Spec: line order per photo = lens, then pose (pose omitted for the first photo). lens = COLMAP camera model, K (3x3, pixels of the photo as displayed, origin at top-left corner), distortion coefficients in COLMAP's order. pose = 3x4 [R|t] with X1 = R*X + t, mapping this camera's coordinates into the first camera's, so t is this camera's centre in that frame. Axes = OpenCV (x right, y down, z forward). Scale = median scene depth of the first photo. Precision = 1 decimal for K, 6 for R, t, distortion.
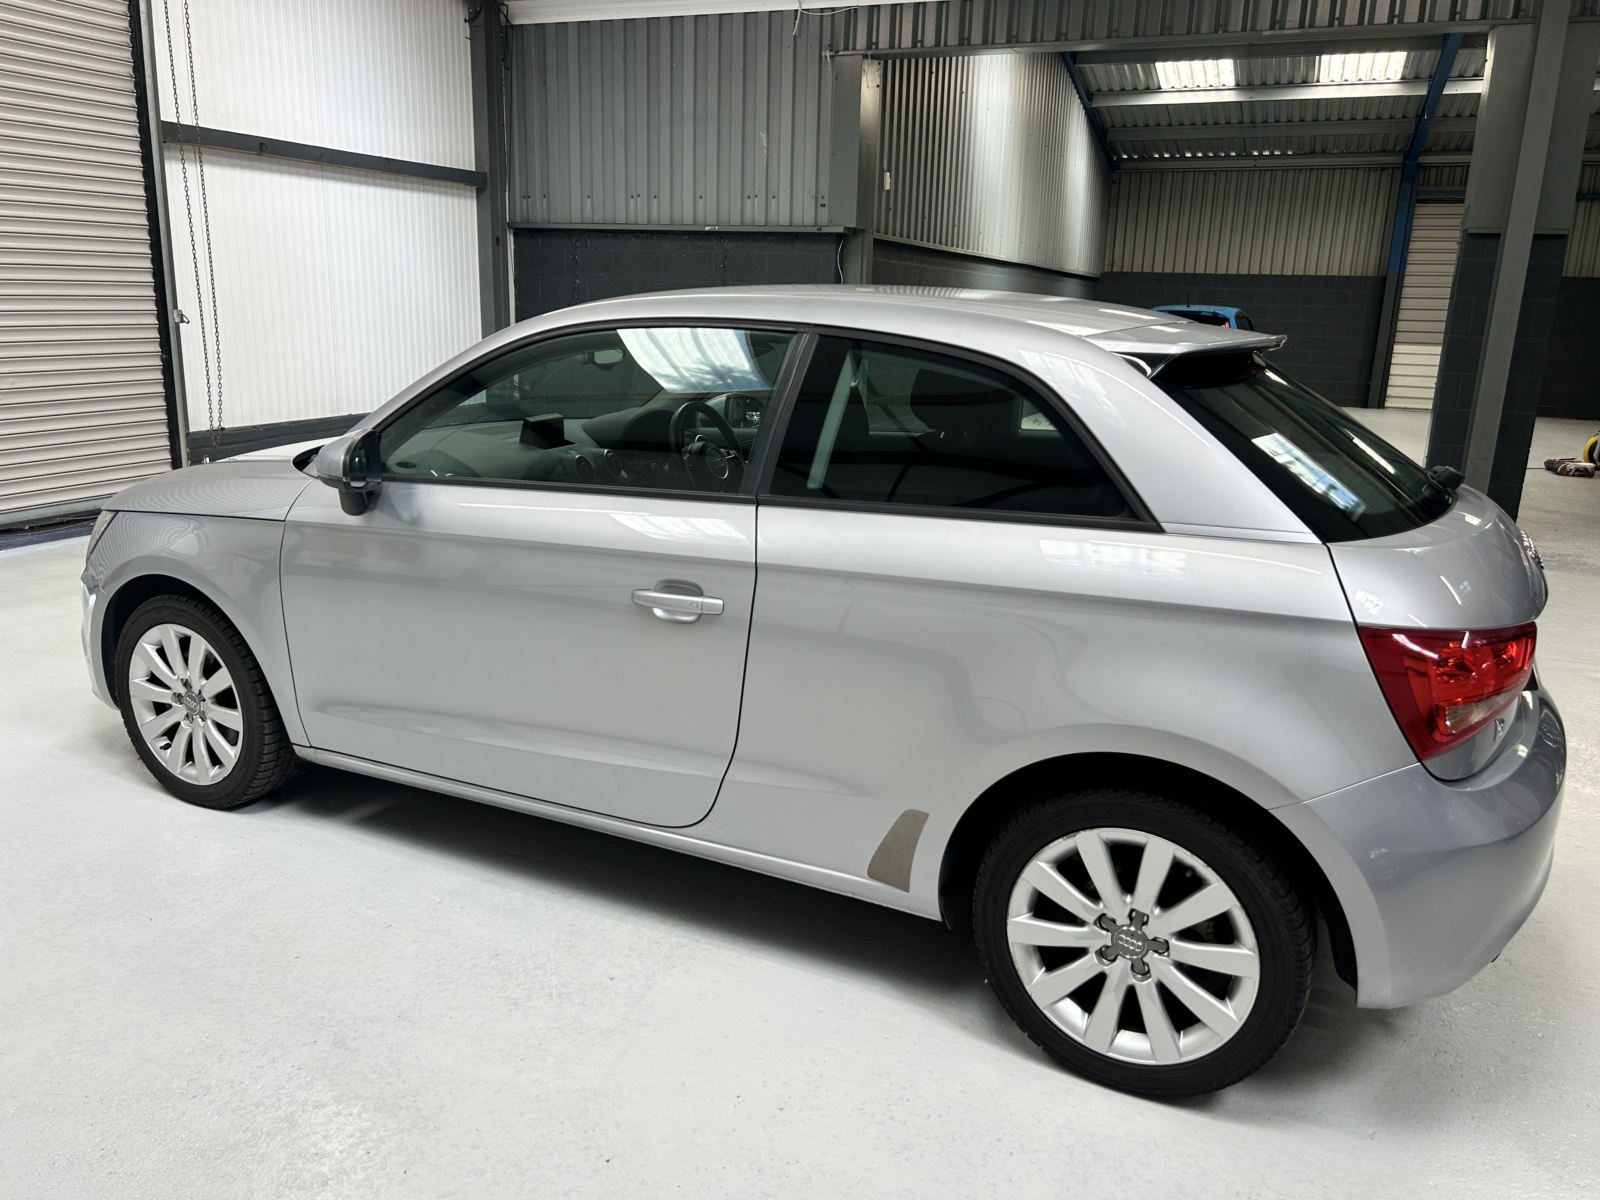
lens RADIAL K [[1217.8, 0, 810.0], [0, 1217.8, 609.4], [0, 0, 1]] dist [0.054157, -0.061885]
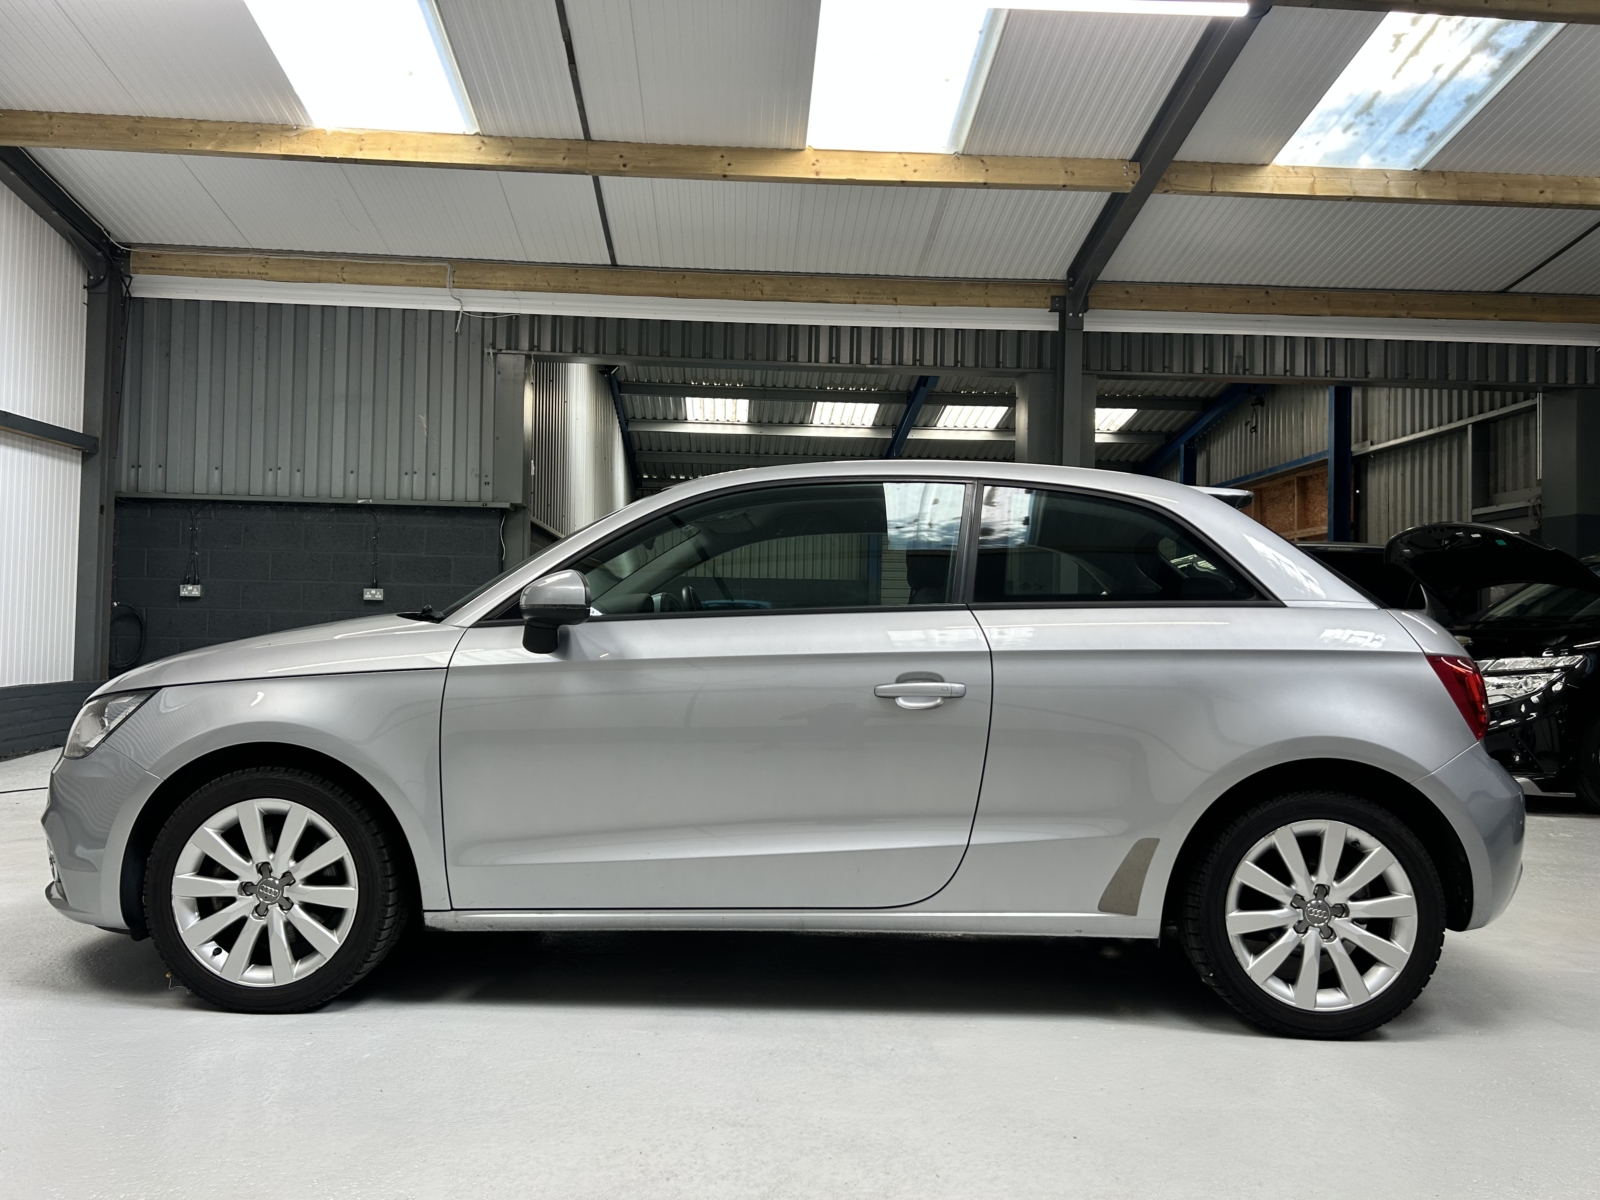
lens RADIAL K [[1217.8, 0, 837.5], [0, 1217.8, 585.7], [0, 0, 1]] dist [0.054157, -0.061885]
pose [[0.894523, 0.003485, 0.447008, -0.520268], [0.119379, 0.961790, -0.246391, 0.129250], [-0.430787, 0.273766, 0.859927, -0.006698]]
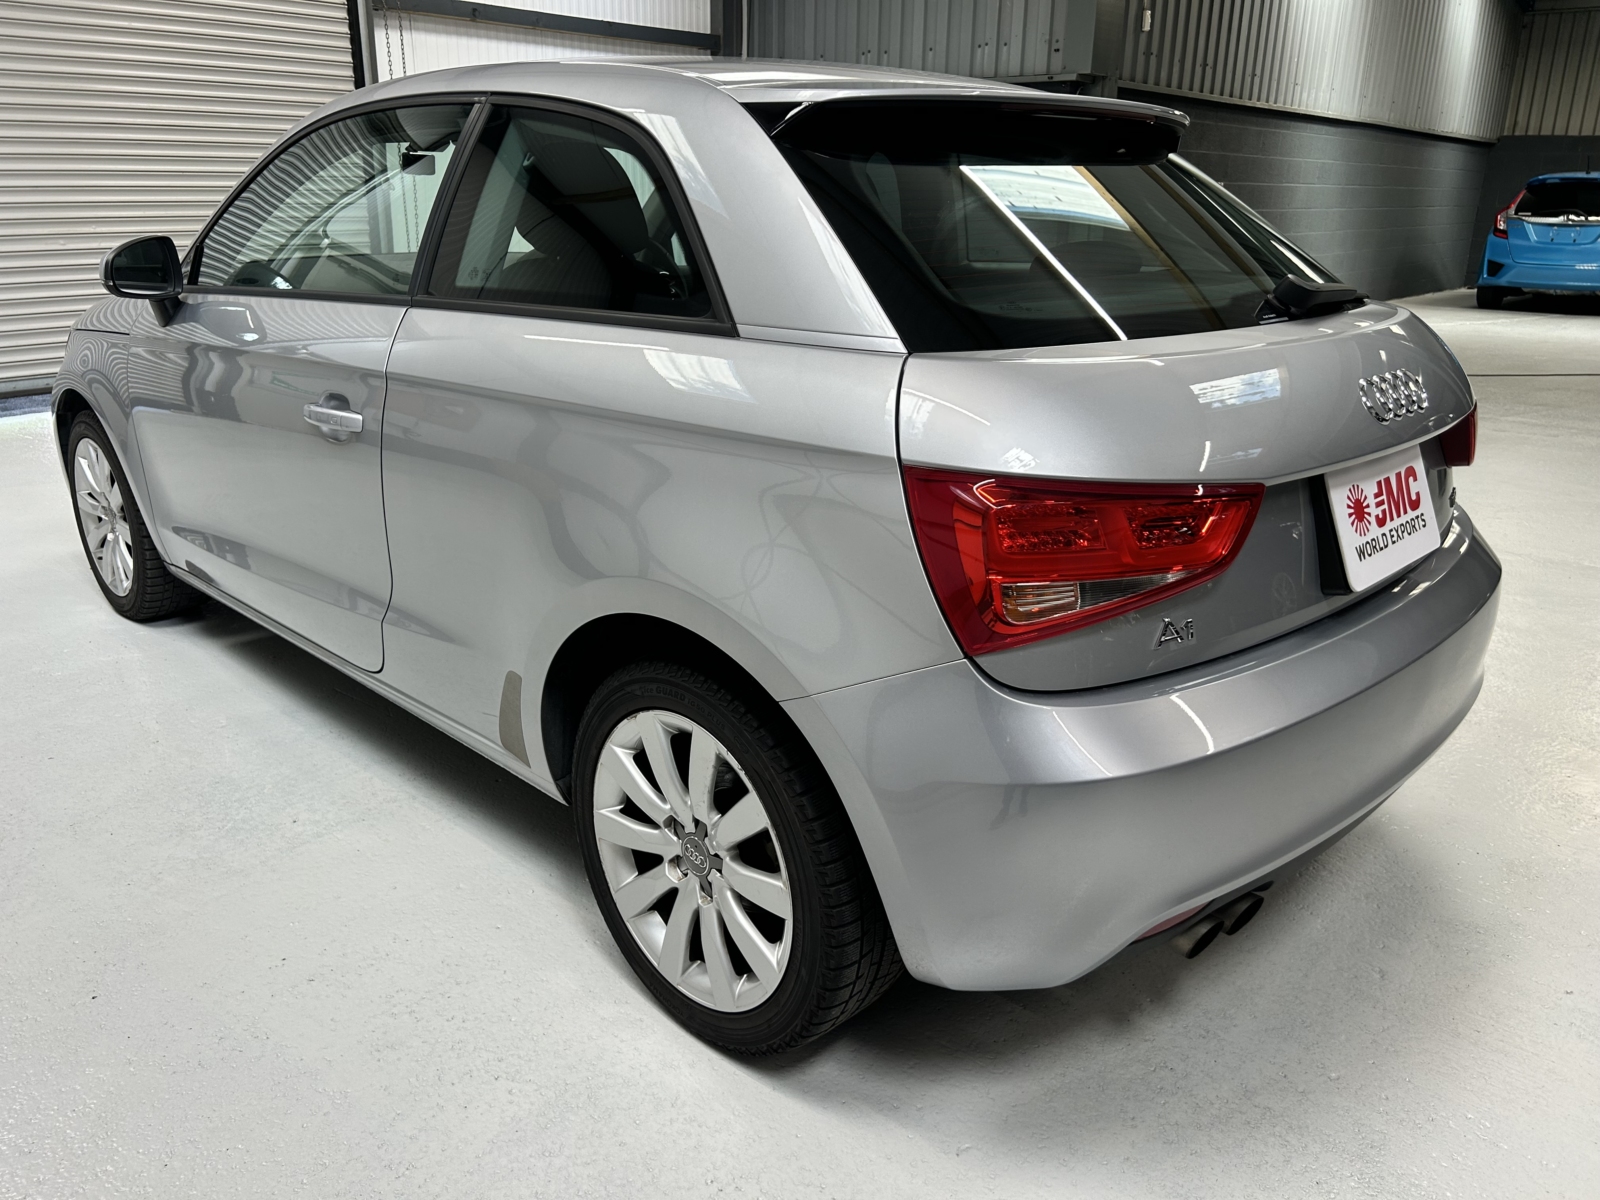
lens RADIAL K [[1217.8, 0, 797.5], [0, 1217.8, 587.1], [0, 0, 1]] dist [0.054157, -0.061885]
pose [[0.951298, 0.083499, -0.296750, 0.359621], [-0.064360, 0.995201, 0.073710, 0.021846], [0.301481, -0.051022, 0.952106, 0.174743]]
